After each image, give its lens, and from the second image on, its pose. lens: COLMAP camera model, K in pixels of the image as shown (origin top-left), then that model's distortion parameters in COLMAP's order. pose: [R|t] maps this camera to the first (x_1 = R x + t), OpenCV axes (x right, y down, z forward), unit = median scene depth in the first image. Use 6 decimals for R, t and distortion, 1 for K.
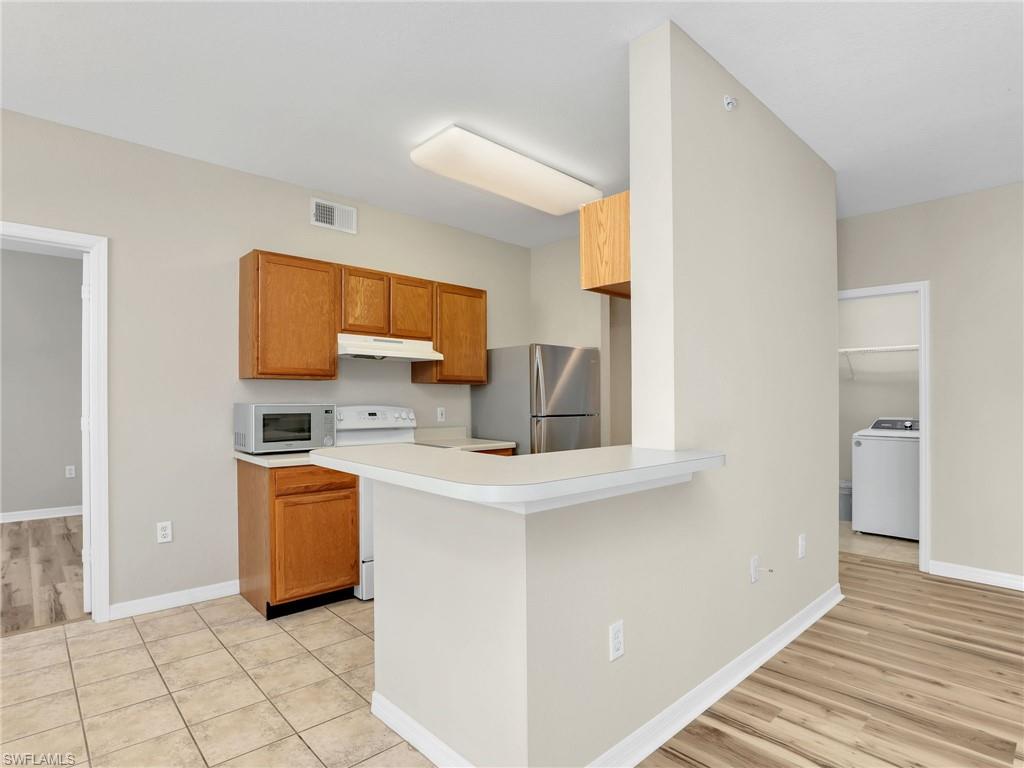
lens RADIAL K [[533.6, 0, 512.1], [0, 533.6, 393.7], [0, 0, 1]] dist [-0.026613, 0.001680]
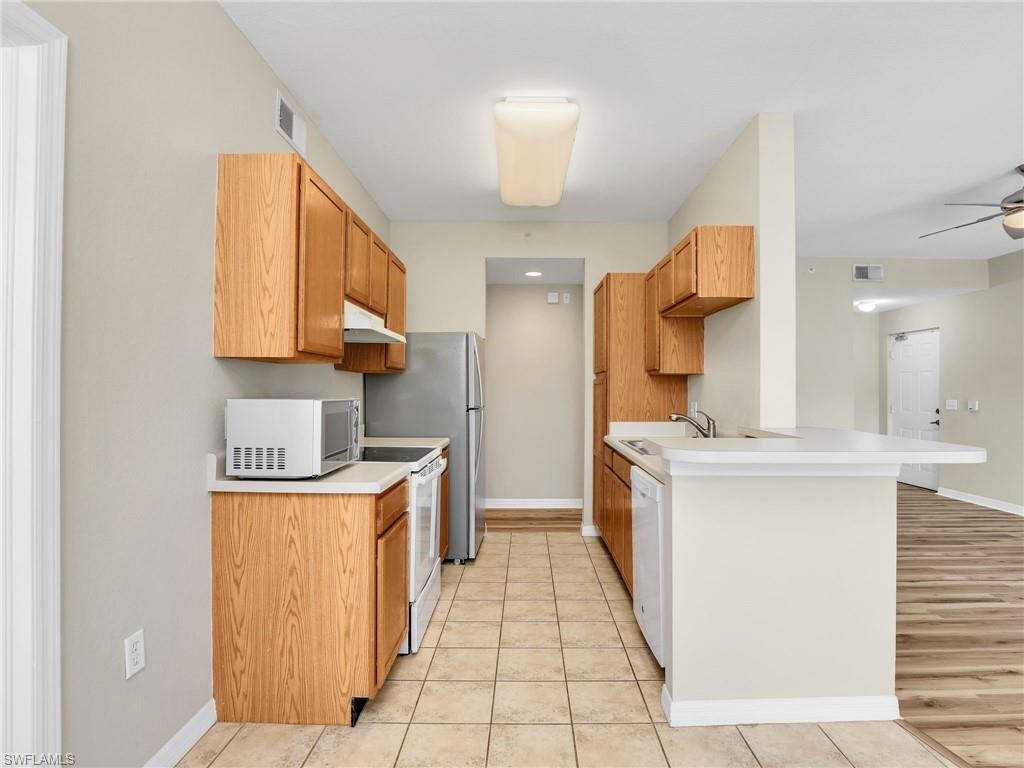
lens RADIAL K [[533.6, 0, 514.2], [0, 533.6, 383.0], [0, 0, 1]] dist [-0.026613, 0.001680]
pose [[0.685877, 0.006848, 0.727686, -0.807953], [-0.007398, 0.999970, -0.002437, -0.000546], [-0.727680, -0.003712, 0.685907, 0.399419]]
